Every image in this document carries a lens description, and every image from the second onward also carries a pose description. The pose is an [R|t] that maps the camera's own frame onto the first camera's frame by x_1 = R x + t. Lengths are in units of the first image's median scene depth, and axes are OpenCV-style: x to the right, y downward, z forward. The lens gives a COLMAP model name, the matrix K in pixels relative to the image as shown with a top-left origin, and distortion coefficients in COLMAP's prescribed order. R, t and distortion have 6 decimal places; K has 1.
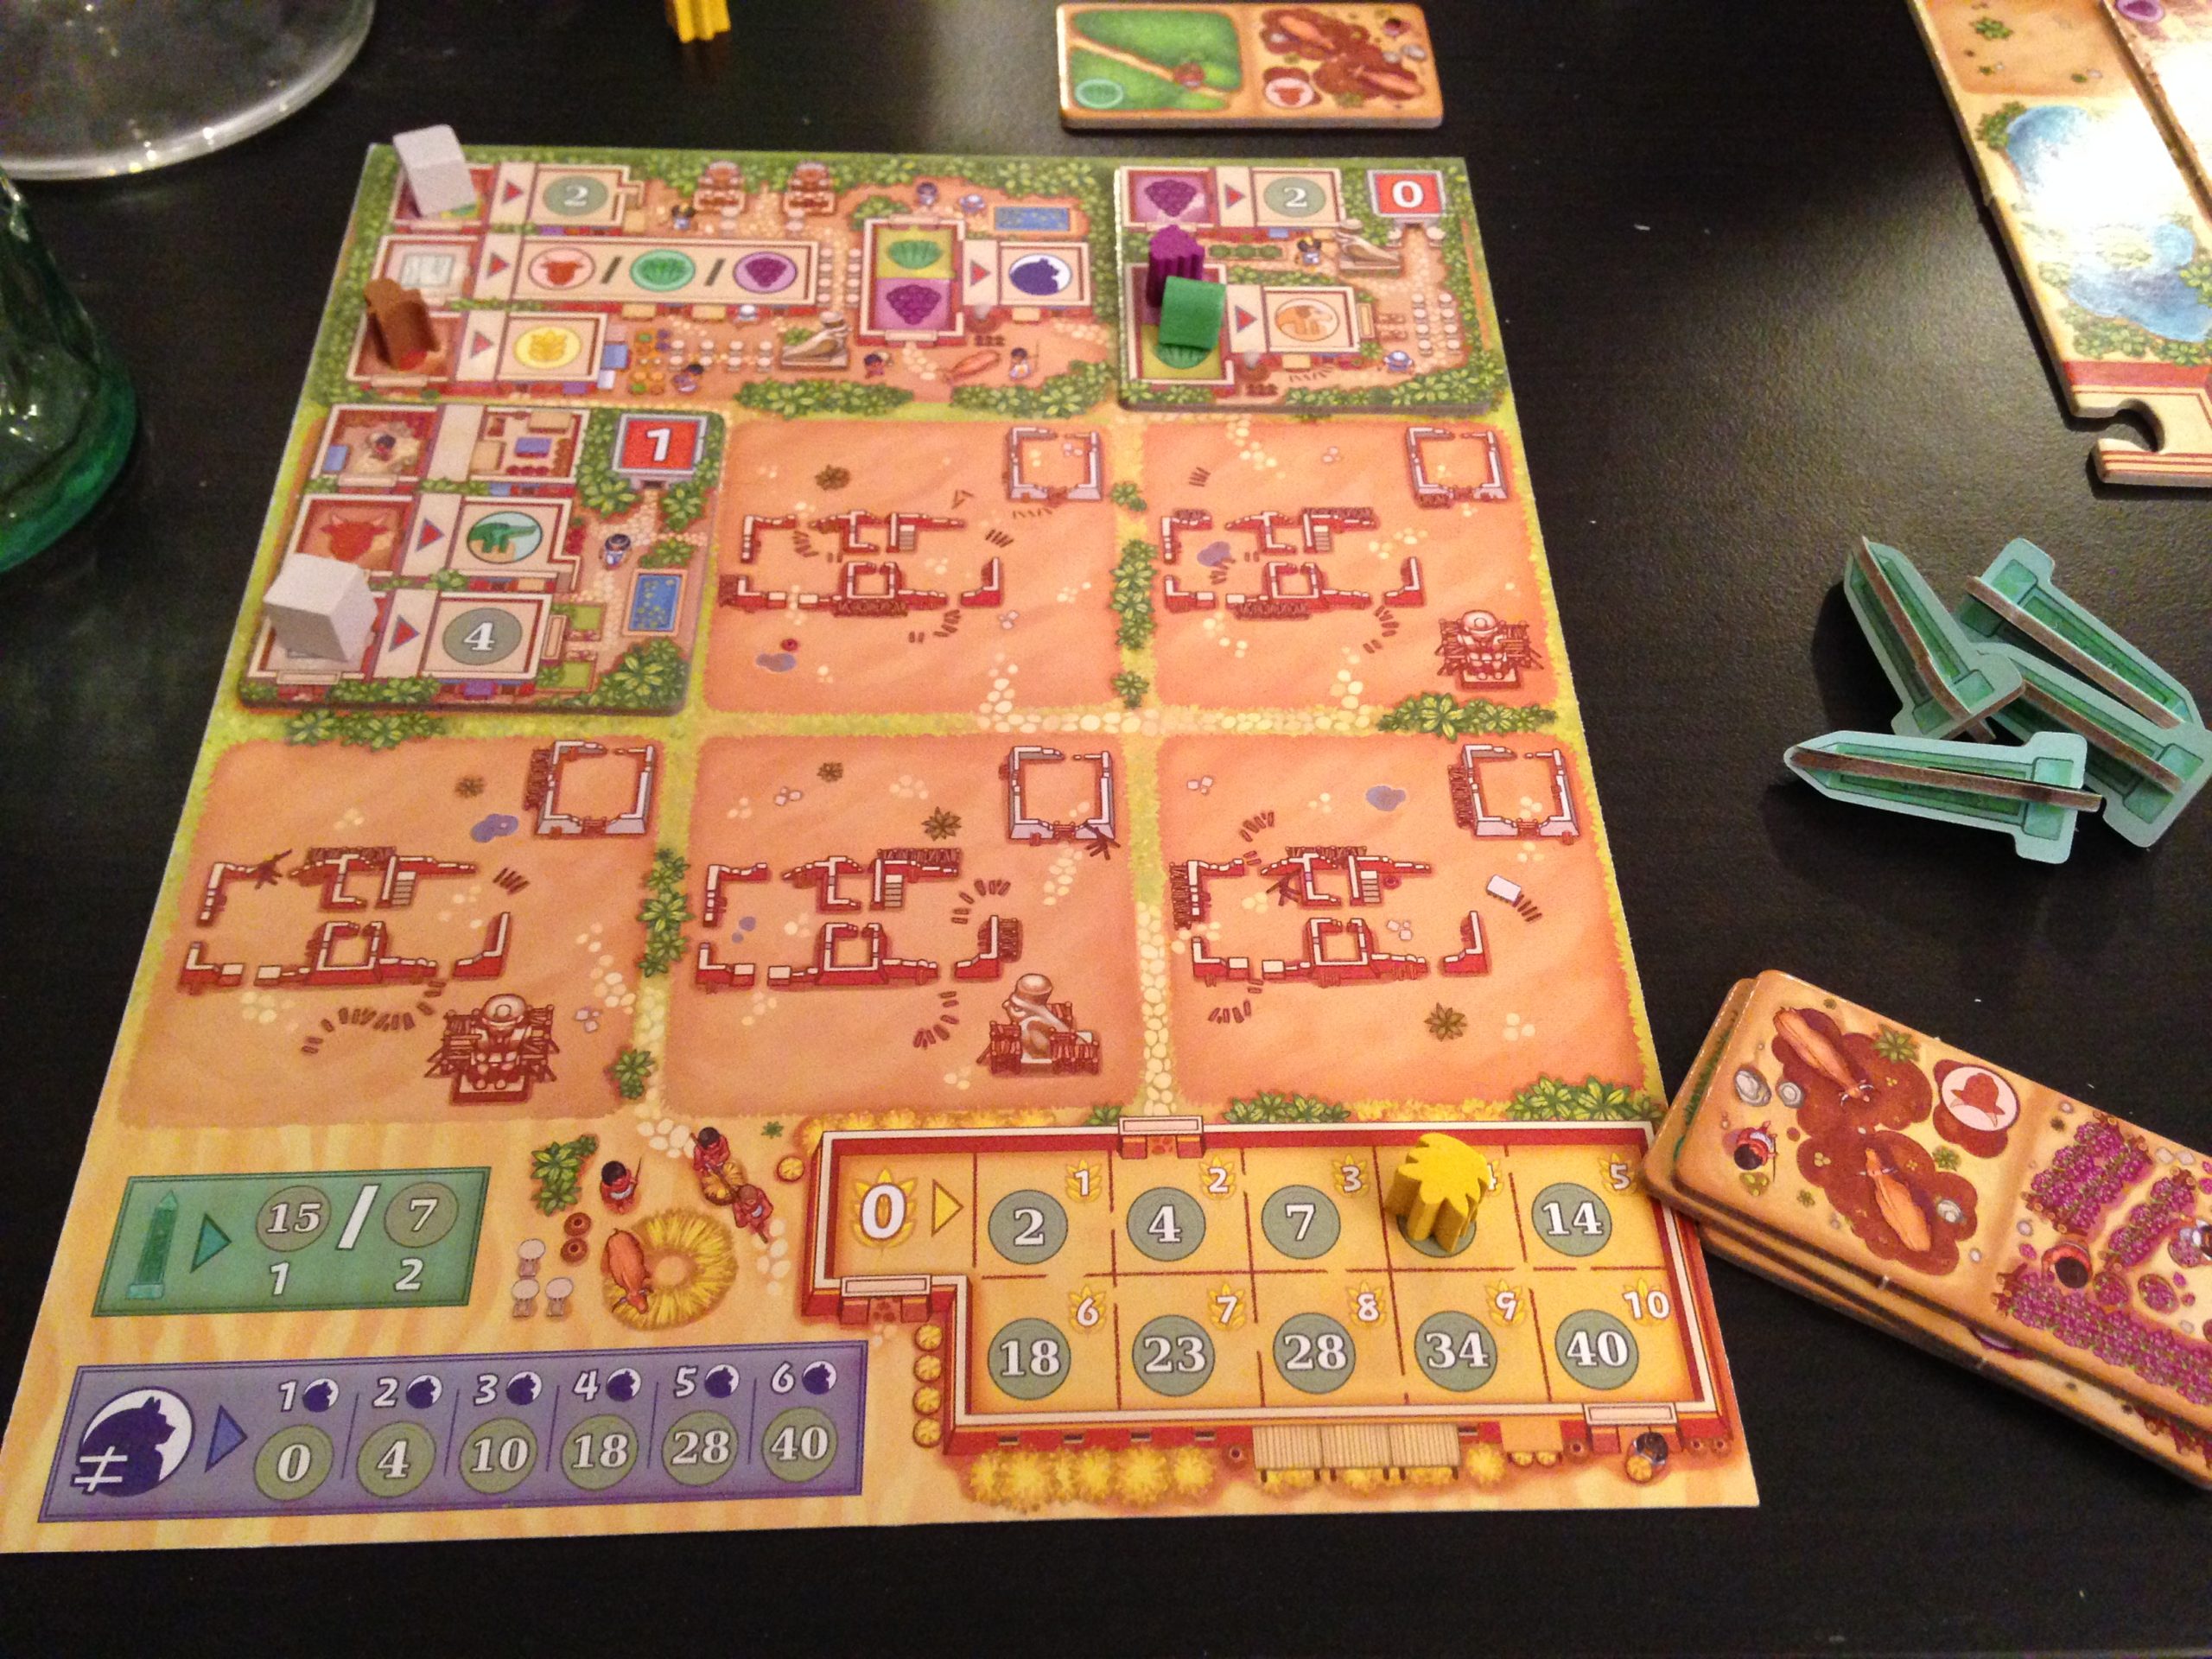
lens RADIAL K [[2067.4, 0, 1107.9], [0, 2067.4, 802.6], [0, 0, 1]] dist [0.201495, -0.367730]
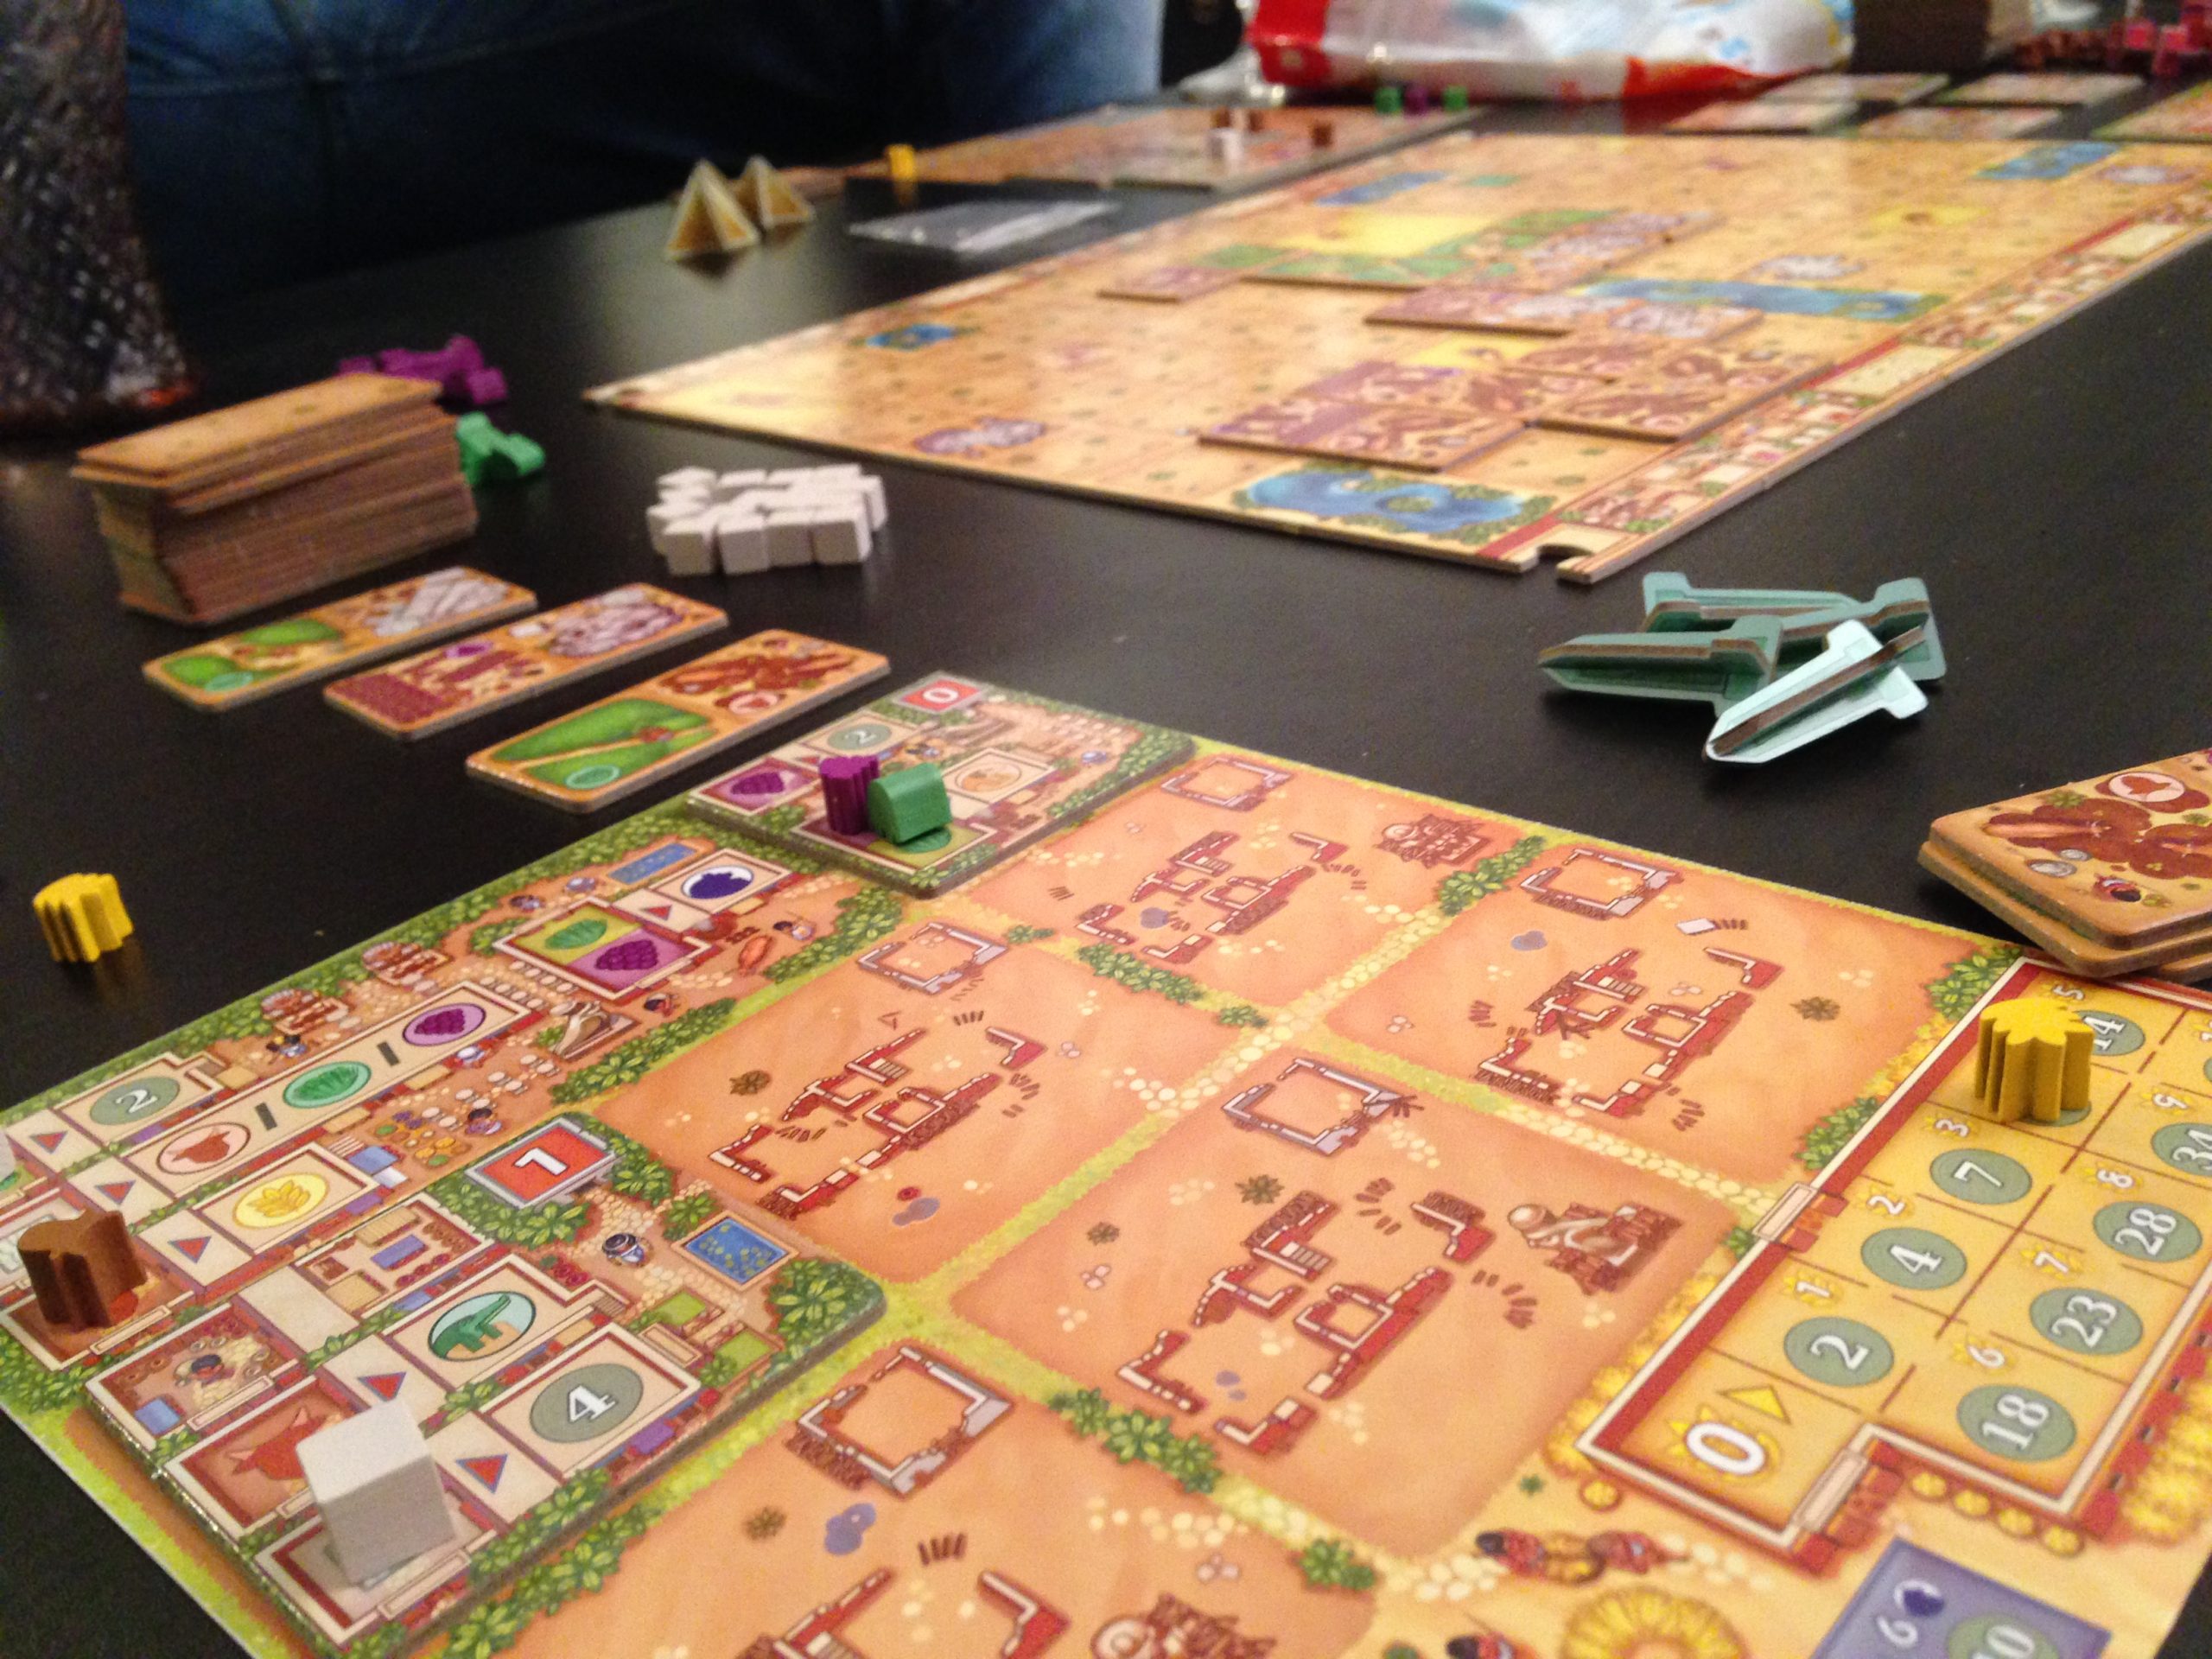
lens RADIAL K [[2067.4, 0, 1107.9], [0, 2067.4, 802.6], [0, 0, 1]] dist [0.201495, -0.367730]
pose [[0.687029, -0.405479, 0.602974, -0.524956], [0.650175, 0.713561, -0.260965, 0.072931], [-0.324443, 0.571329, 0.753870, 0.316577]]
